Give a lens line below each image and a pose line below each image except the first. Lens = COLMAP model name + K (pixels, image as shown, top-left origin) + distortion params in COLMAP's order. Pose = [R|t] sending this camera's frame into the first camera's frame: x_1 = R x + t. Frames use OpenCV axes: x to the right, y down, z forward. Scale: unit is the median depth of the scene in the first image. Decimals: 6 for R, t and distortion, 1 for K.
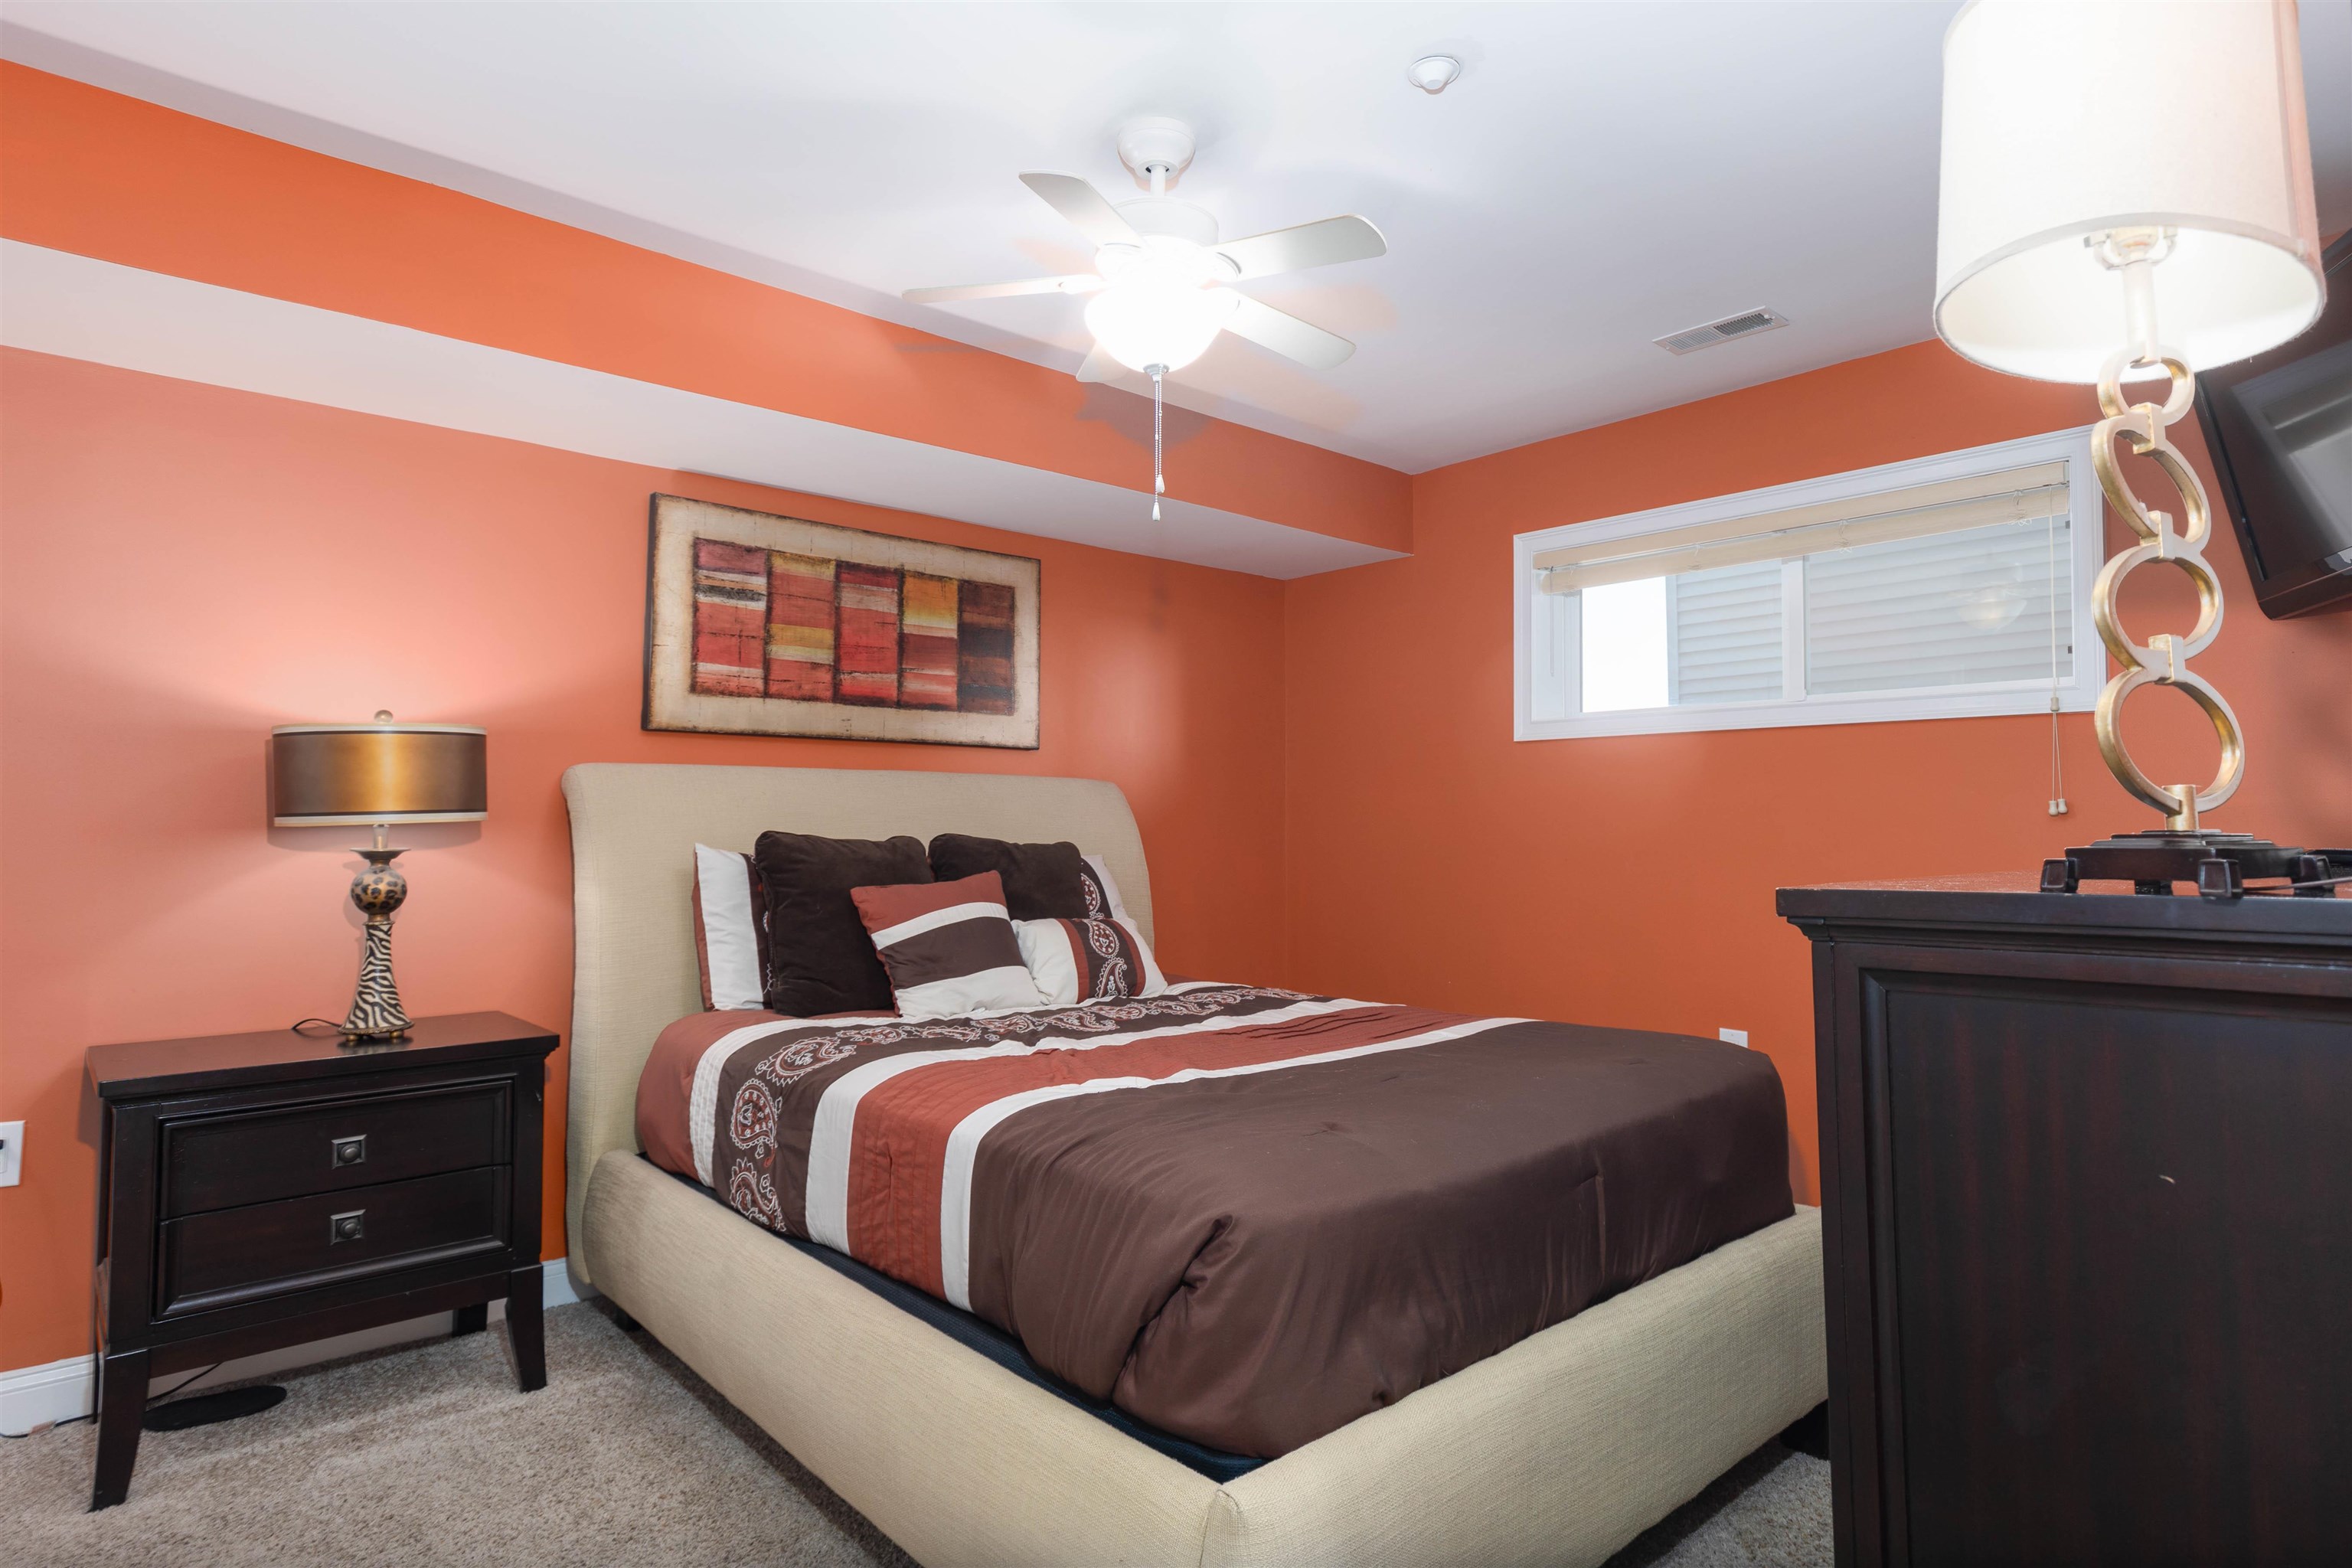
lens RADIAL K [[1281.9, 0, 1190.8], [0, 1281.9, 780.4], [0, 0, 1]] dist [0.005711, 0.000489]
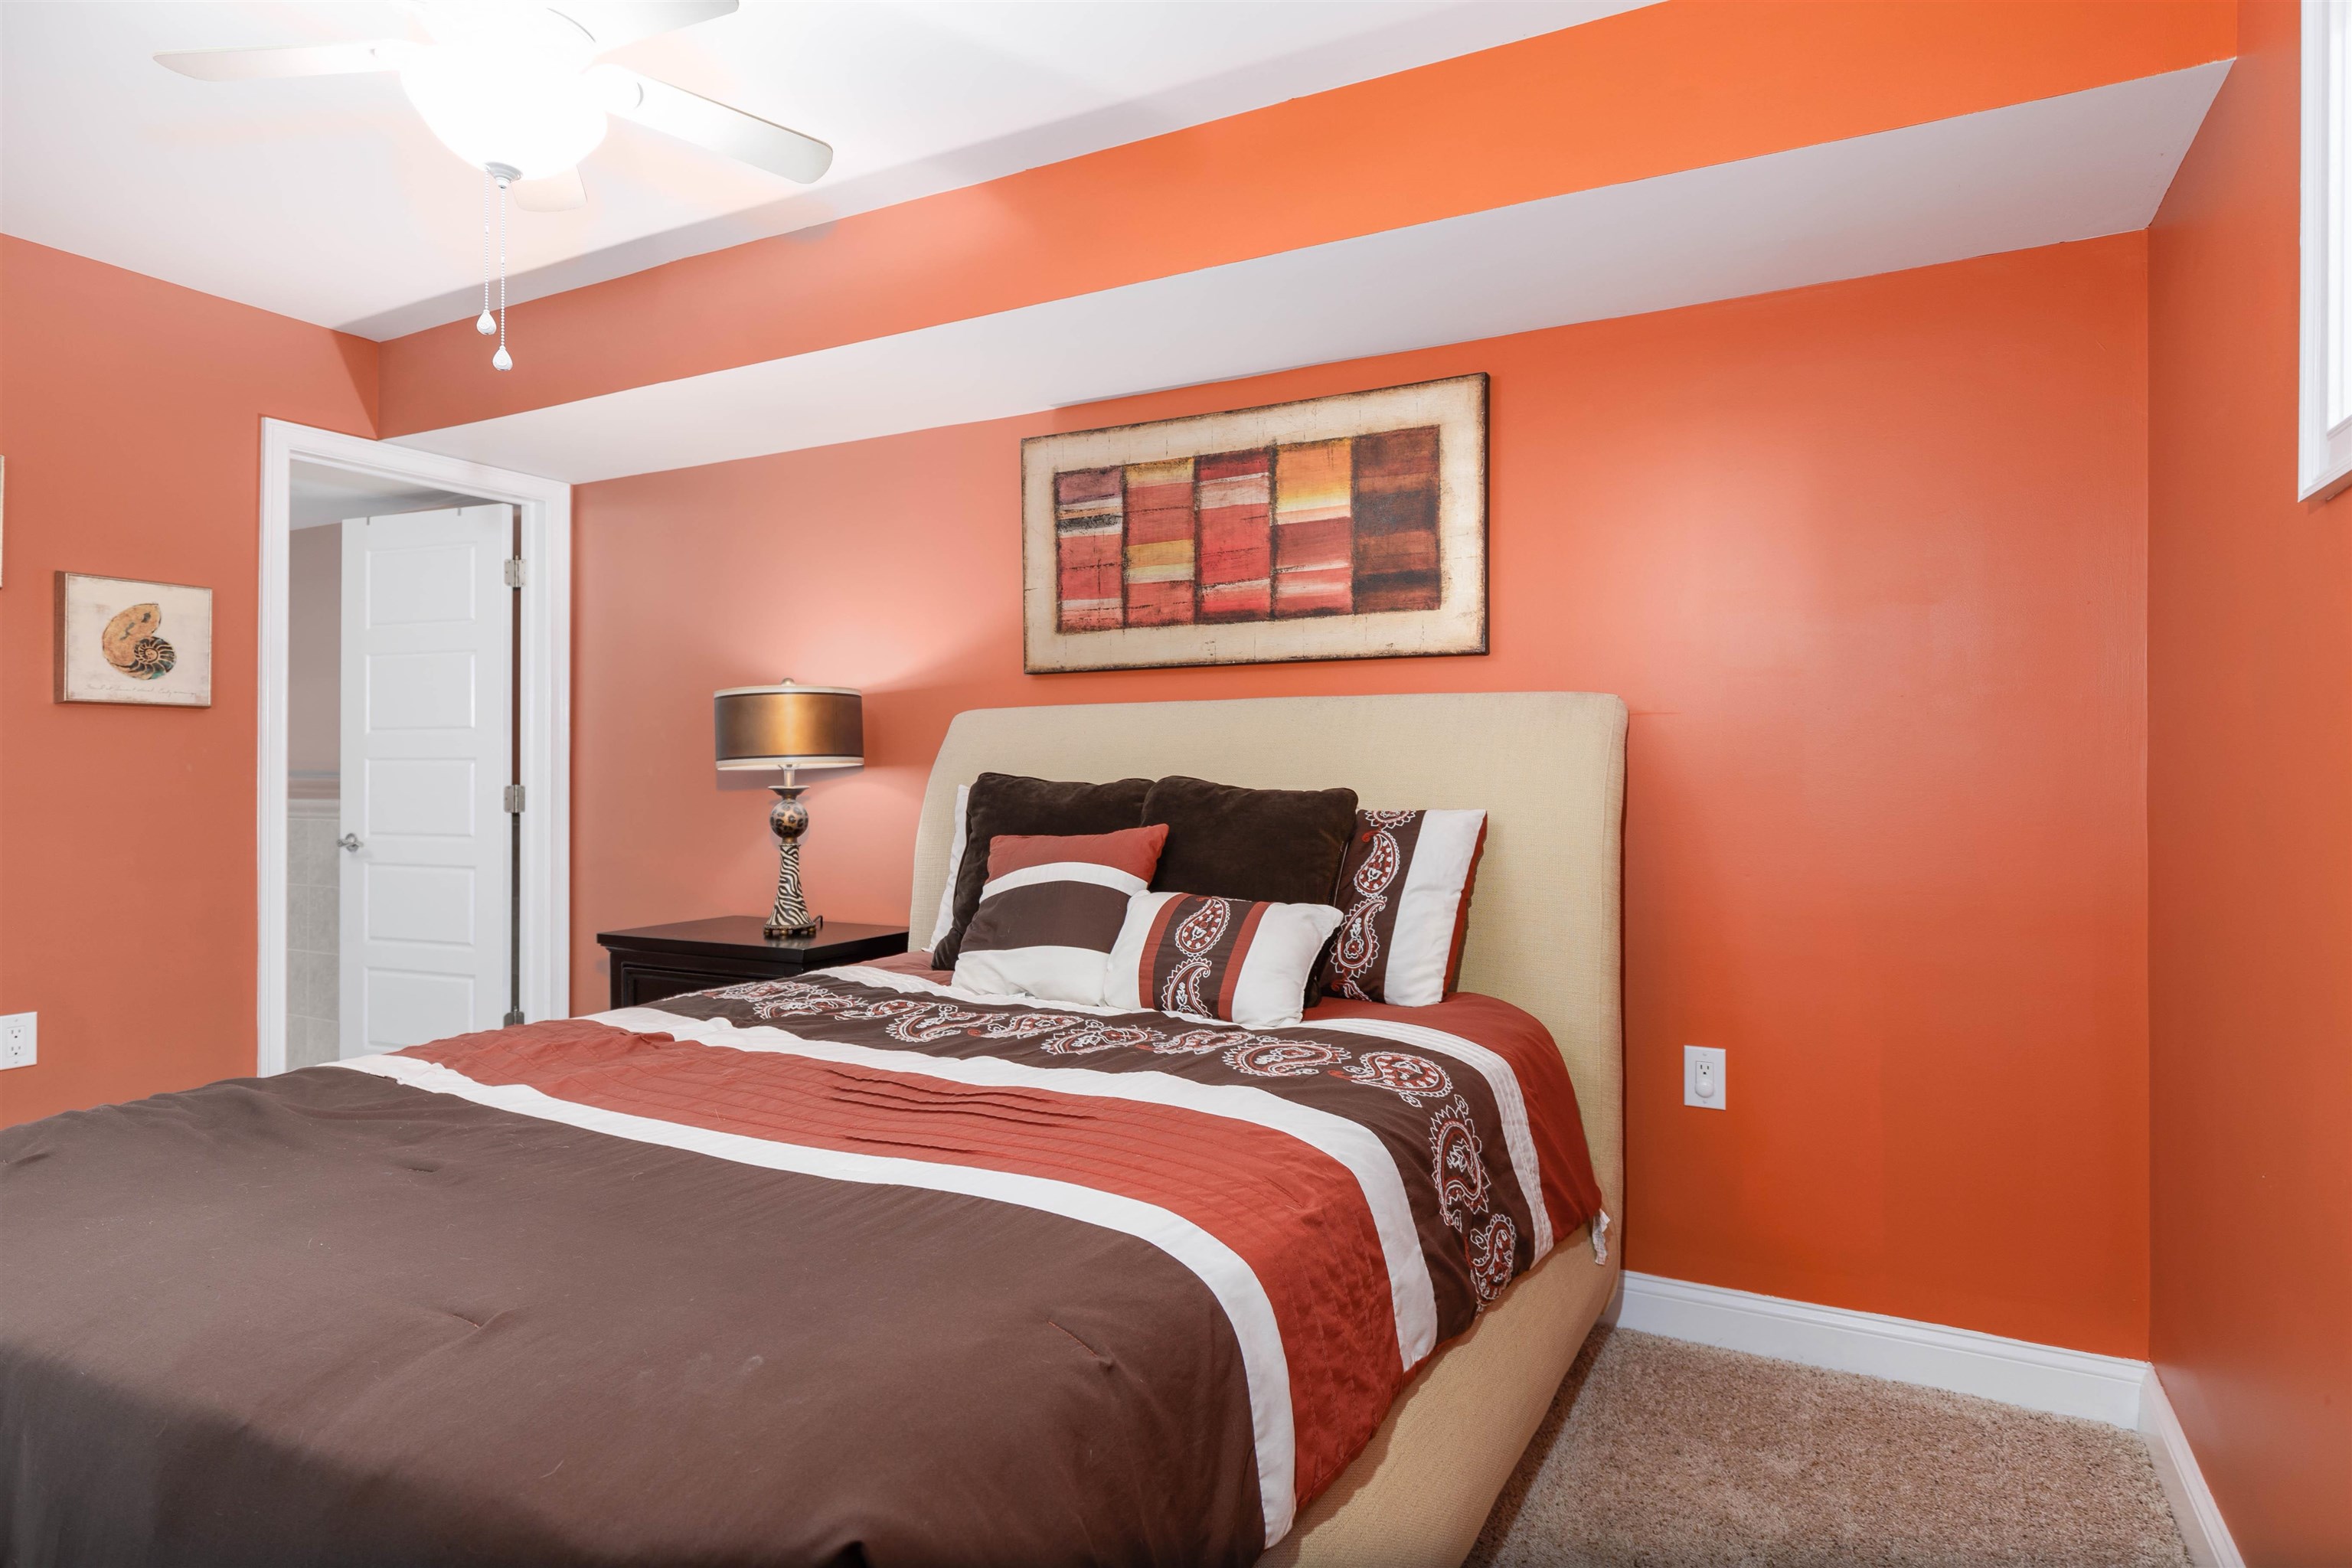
lens RADIAL K [[1281.9, 0, 1184.9], [0, 1281.9, 780.8], [0, 0, 1]] dist [0.005711, 0.000489]
pose [[0.347161, 0.004312, -0.937796, 0.538314], [0.036364, 0.999175, 0.018056, 0.029340], [0.937100, -0.040371, 0.346718, 0.707629]]
